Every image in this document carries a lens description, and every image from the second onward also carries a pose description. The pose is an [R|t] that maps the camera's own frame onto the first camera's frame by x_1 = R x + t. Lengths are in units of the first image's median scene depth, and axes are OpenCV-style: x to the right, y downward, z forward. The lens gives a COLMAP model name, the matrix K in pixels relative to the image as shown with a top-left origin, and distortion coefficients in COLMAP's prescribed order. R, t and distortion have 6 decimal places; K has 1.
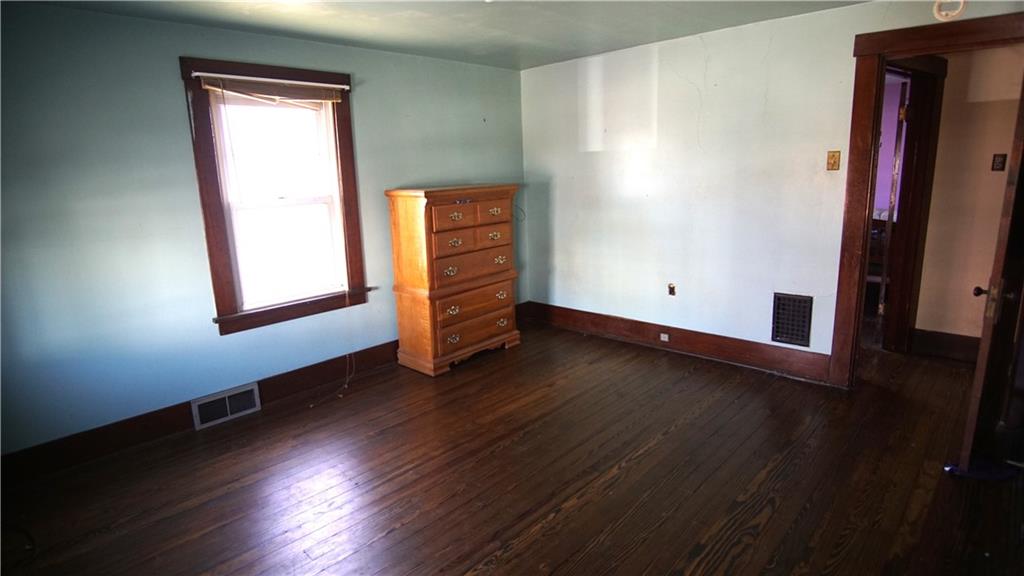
lens RADIAL K [[553.1, 0, 513.6], [0, 553.1, 285.0], [0, 0, 1]] dist [-0.000351, 0.000097]
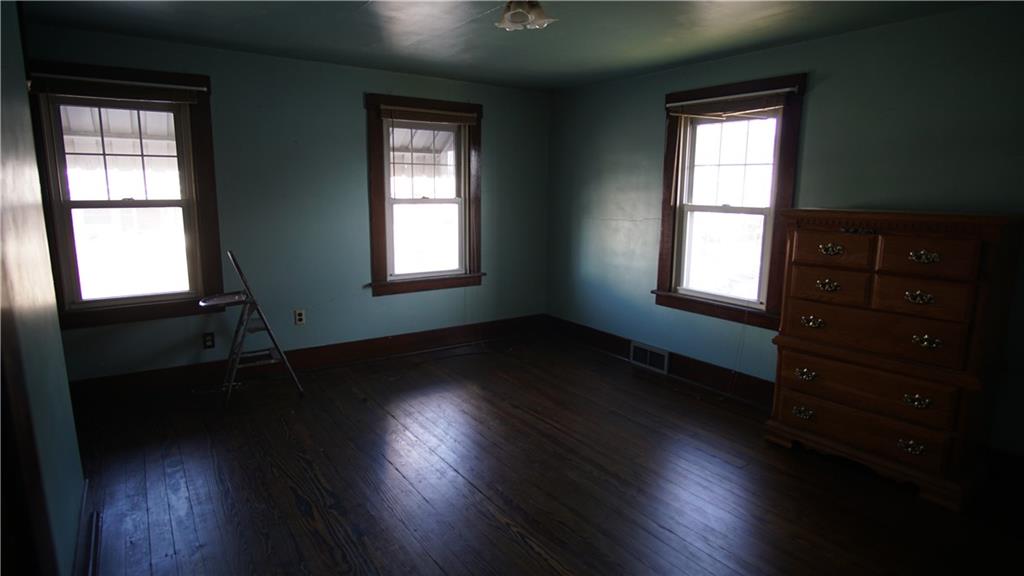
lens RADIAL K [[553.1, 0, 518.1], [0, 553.1, 286.7], [0, 0, 1]] dist [-0.000351, 0.000097]
pose [[-0.185788, 0.202748, -0.961445, 0.720264], [-0.211487, 0.947296, 0.240632, -0.178688], [0.959560, 0.248040, -0.133118, 0.786686]]
